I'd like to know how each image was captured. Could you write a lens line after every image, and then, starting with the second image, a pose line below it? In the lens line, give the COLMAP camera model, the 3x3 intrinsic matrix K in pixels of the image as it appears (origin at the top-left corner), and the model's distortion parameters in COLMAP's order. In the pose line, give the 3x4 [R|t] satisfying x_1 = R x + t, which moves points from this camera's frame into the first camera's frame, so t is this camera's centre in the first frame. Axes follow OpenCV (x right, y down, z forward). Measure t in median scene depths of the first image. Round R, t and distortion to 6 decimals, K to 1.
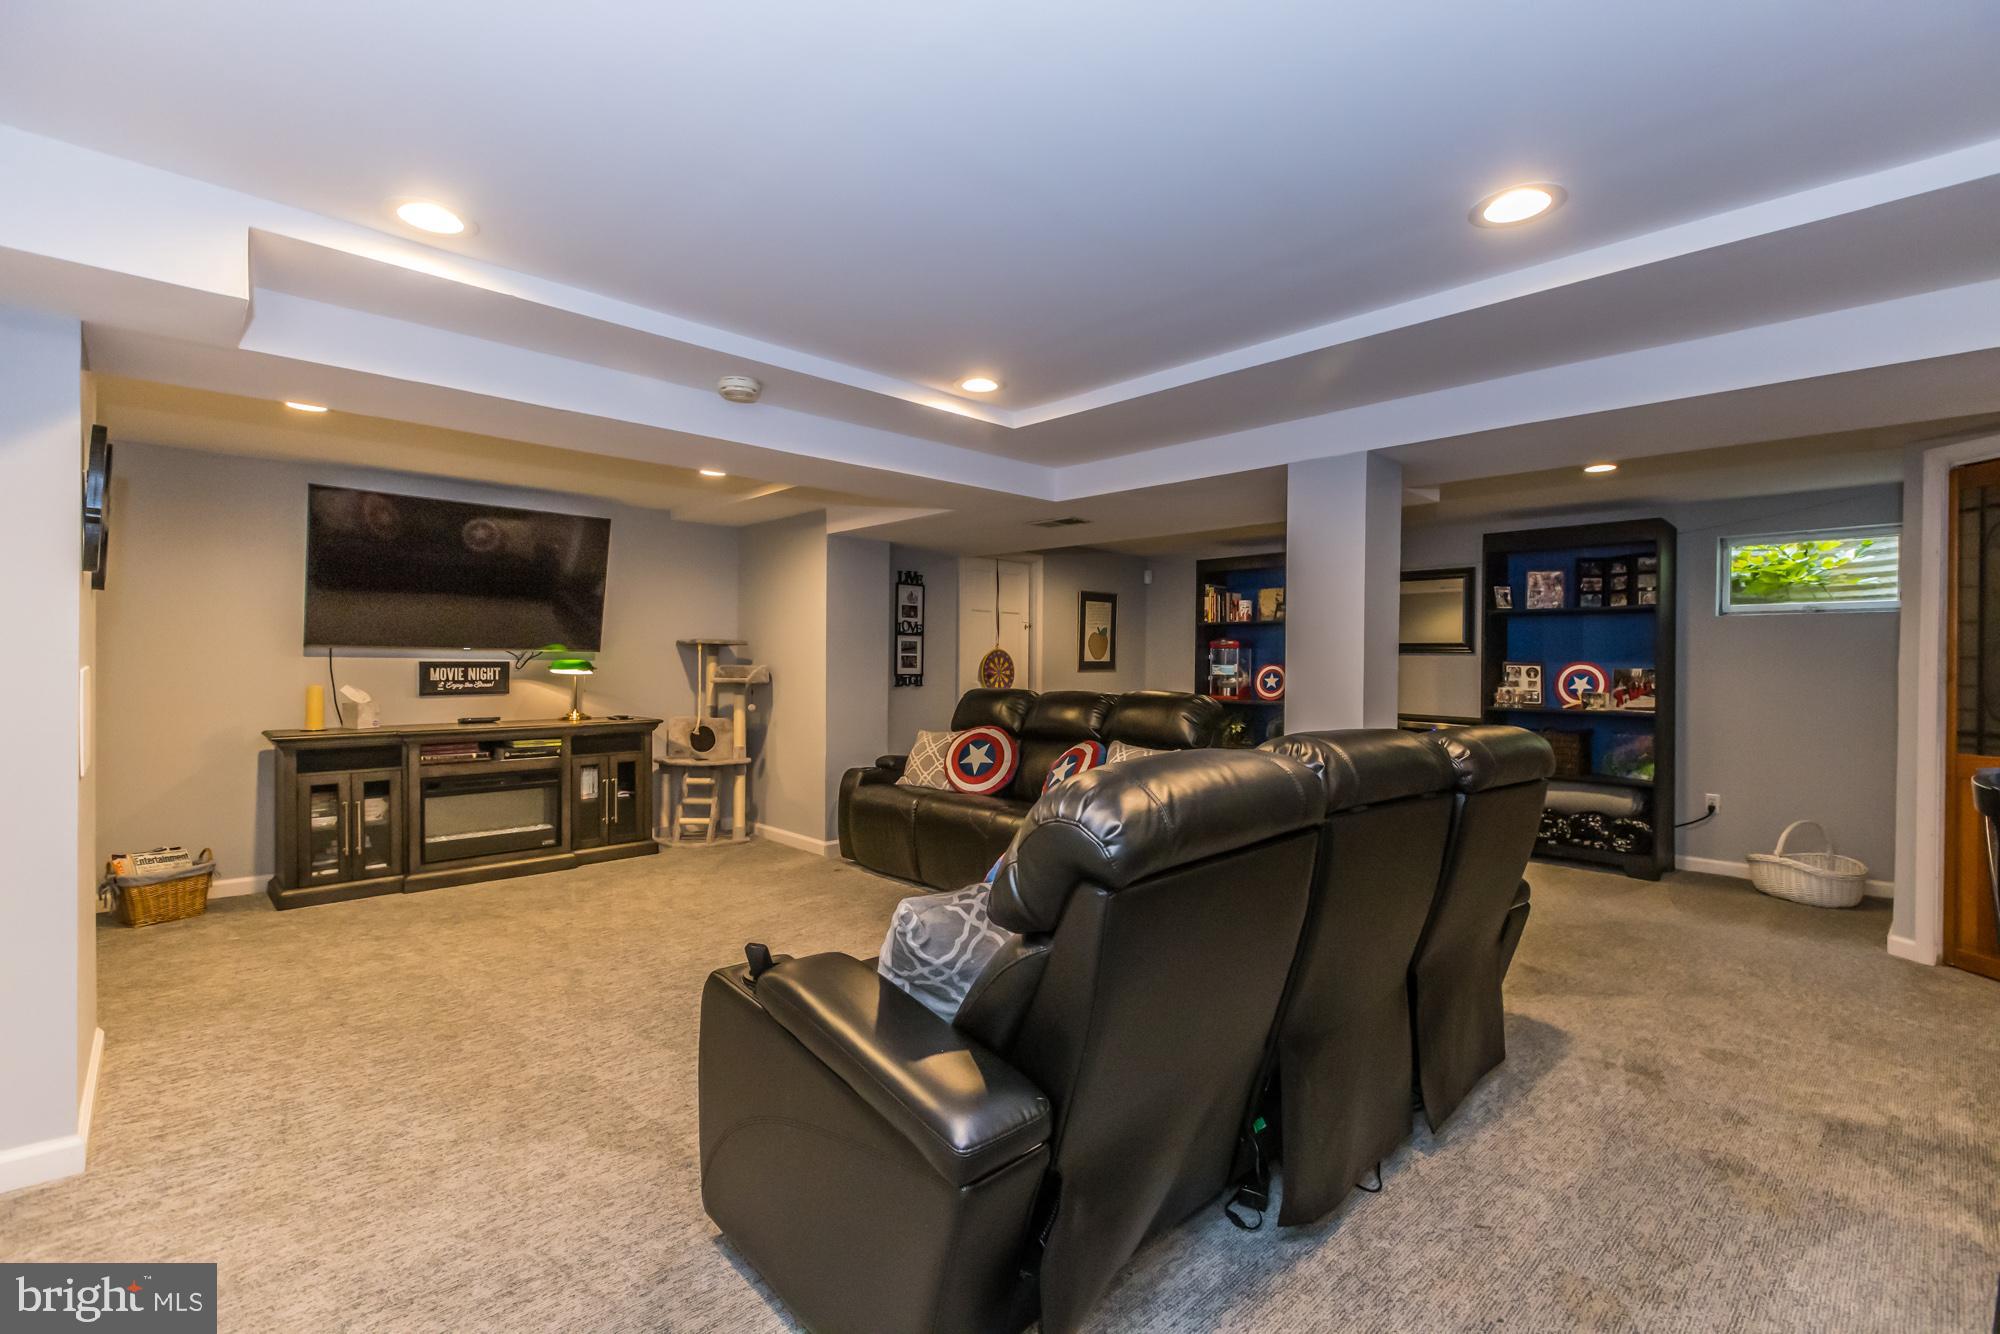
lens RADIAL K [[899.6, 0, 1001.7], [0, 899.6, 666.0], [0, 0, 1]] dist [0.000264, 0.000181]
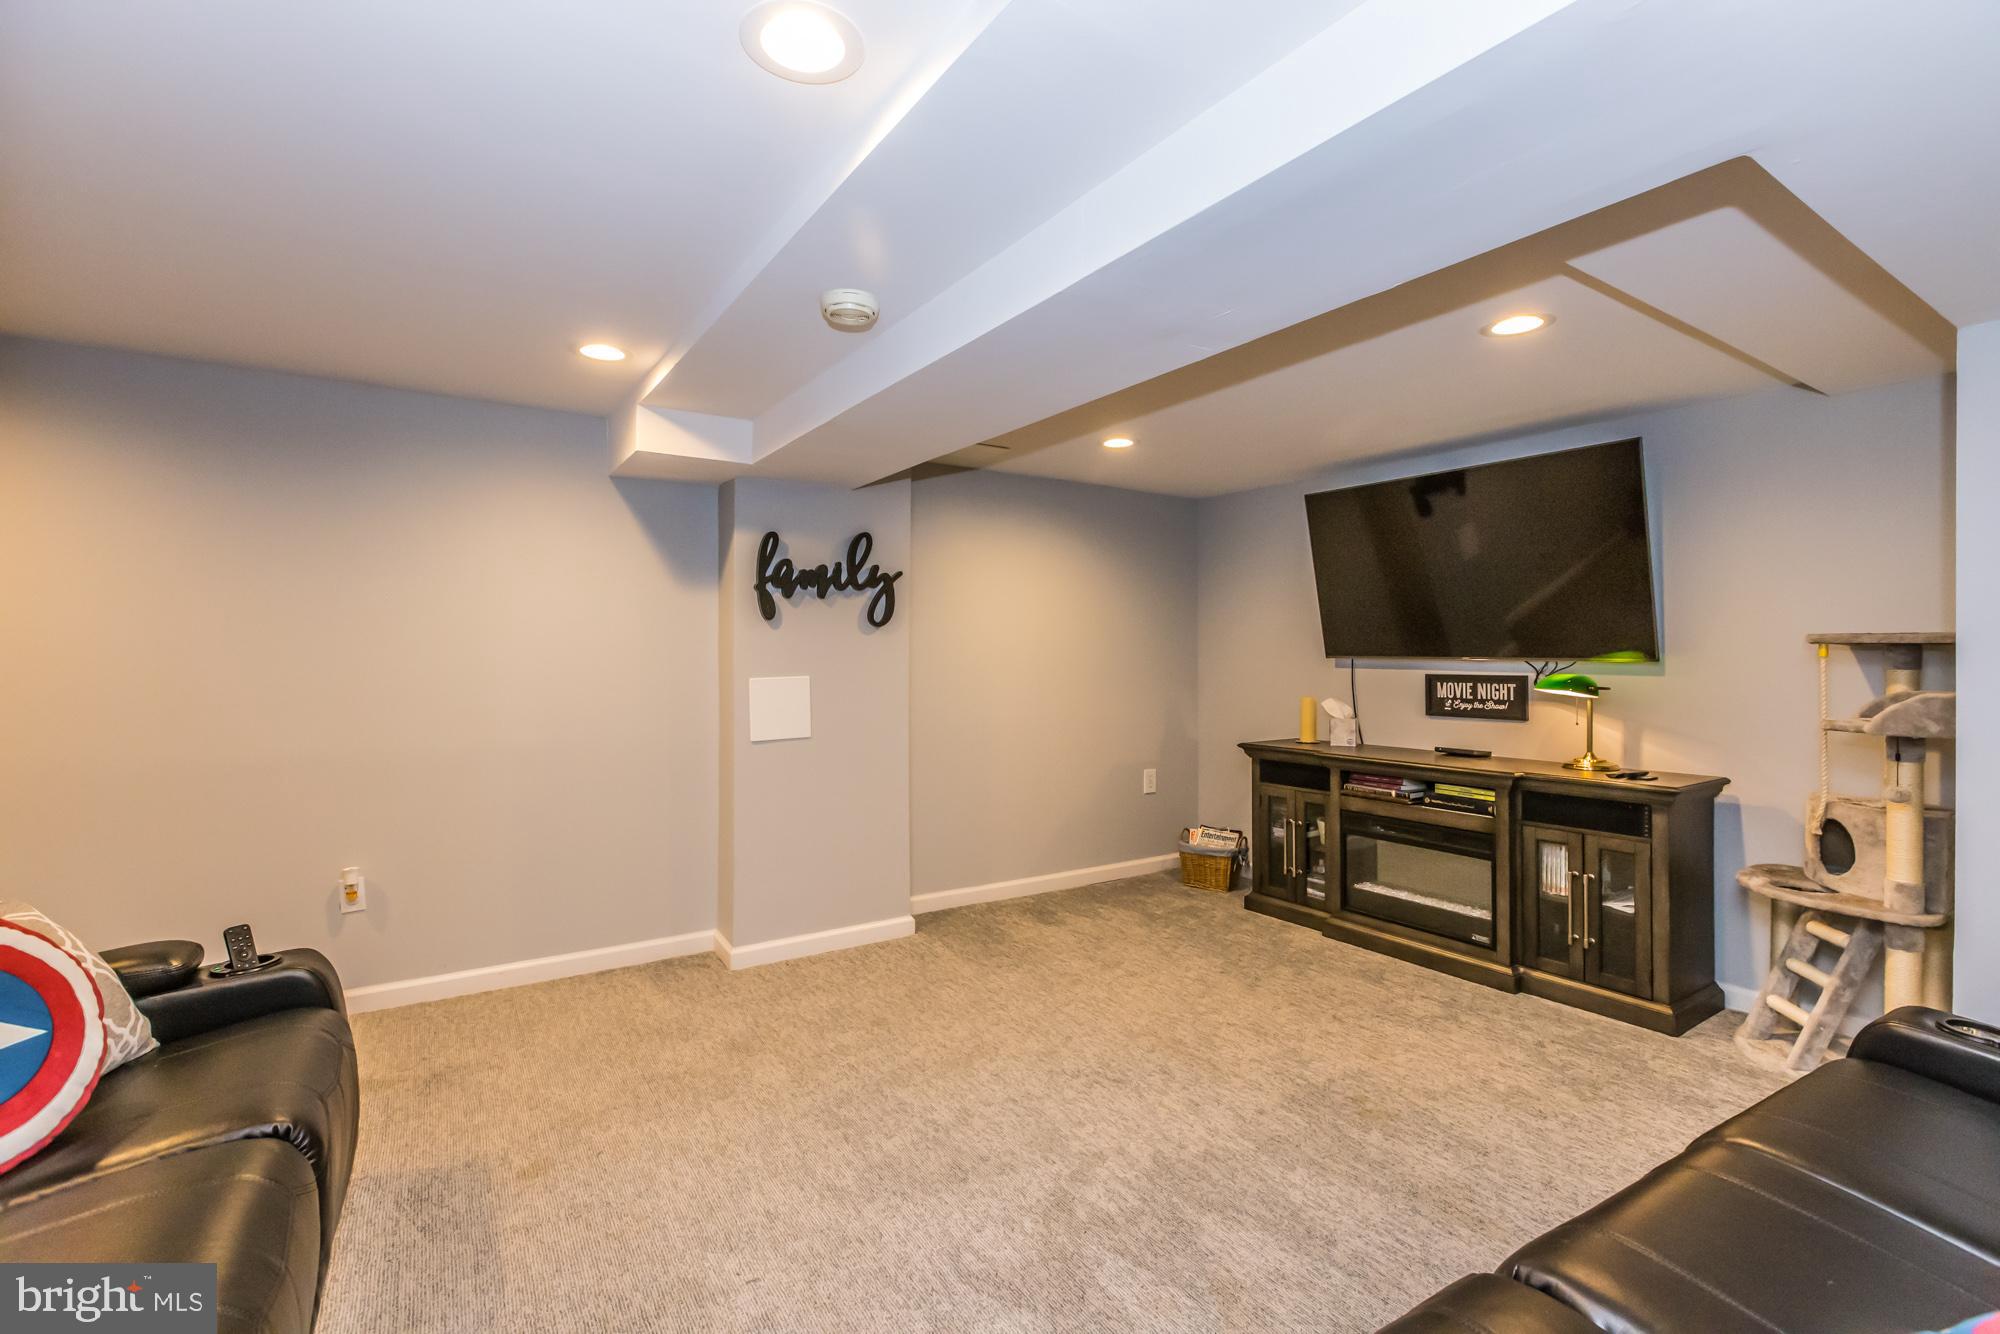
lens RADIAL K [[899.6, 0, 995.9], [0, 899.6, 650.4], [0, 0, 1]] dist [0.000264, 0.000181]
pose [[-0.175897, -0.011611, -0.984340, 0.238585], [-0.009693, 0.999902, -0.010063, -0.014345], [0.984361, 0.007771, -0.175993, 0.736858]]
